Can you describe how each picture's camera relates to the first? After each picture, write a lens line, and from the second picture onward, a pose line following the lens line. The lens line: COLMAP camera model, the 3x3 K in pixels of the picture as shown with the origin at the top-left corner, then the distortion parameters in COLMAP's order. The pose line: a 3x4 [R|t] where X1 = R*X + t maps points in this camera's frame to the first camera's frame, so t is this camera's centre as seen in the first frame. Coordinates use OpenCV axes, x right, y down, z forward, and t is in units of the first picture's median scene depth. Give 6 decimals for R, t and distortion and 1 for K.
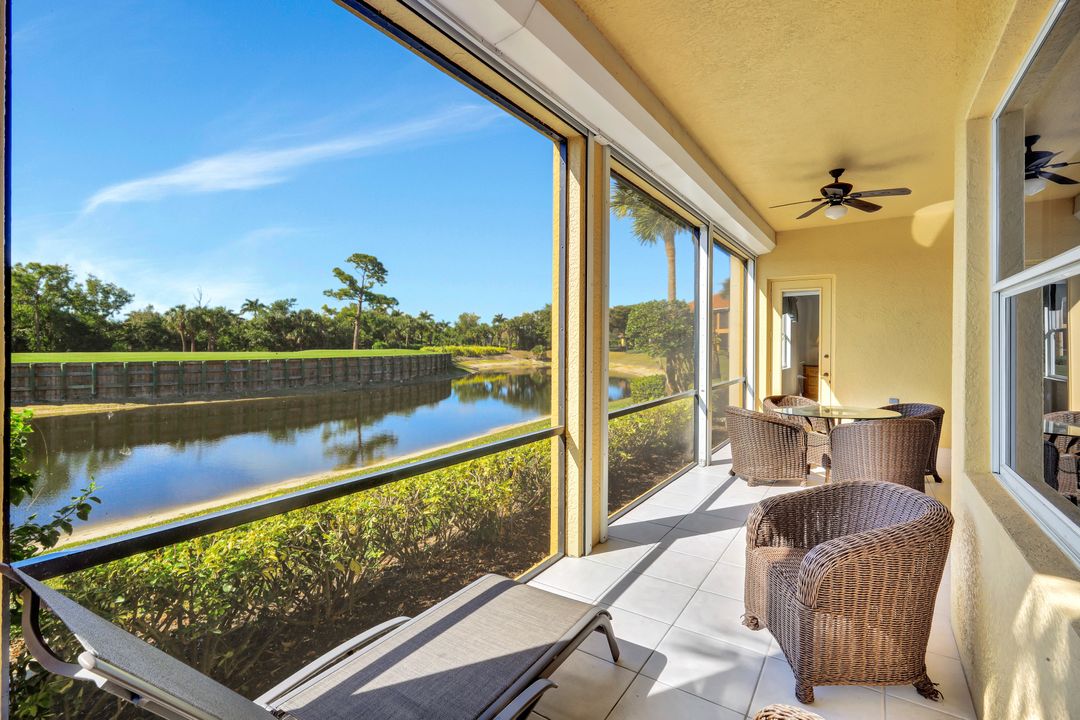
lens RADIAL K [[487.7, 0, 535.7], [0, 487.7, 347.3], [0, 0, 1]] dist [-0.000069, -0.000116]
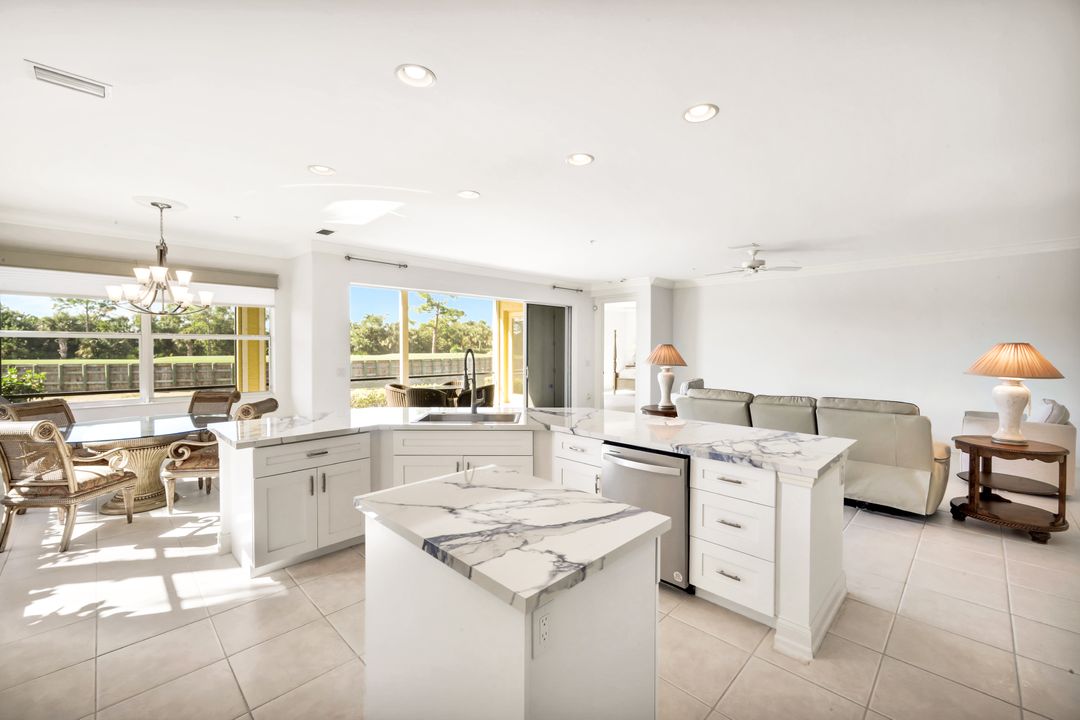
lens RADIAL K [[437.2, 0, 537.4], [0, 437.2, 355.6], [0, 0, 1]] dist [0.000690, 0.000160]
pose [[0.983037, -0.000627, -0.183404, 0.098394], [0.002679, 0.999937, 0.010943, -0.000744], [0.183386, -0.011248, 0.982977, -0.047231]]
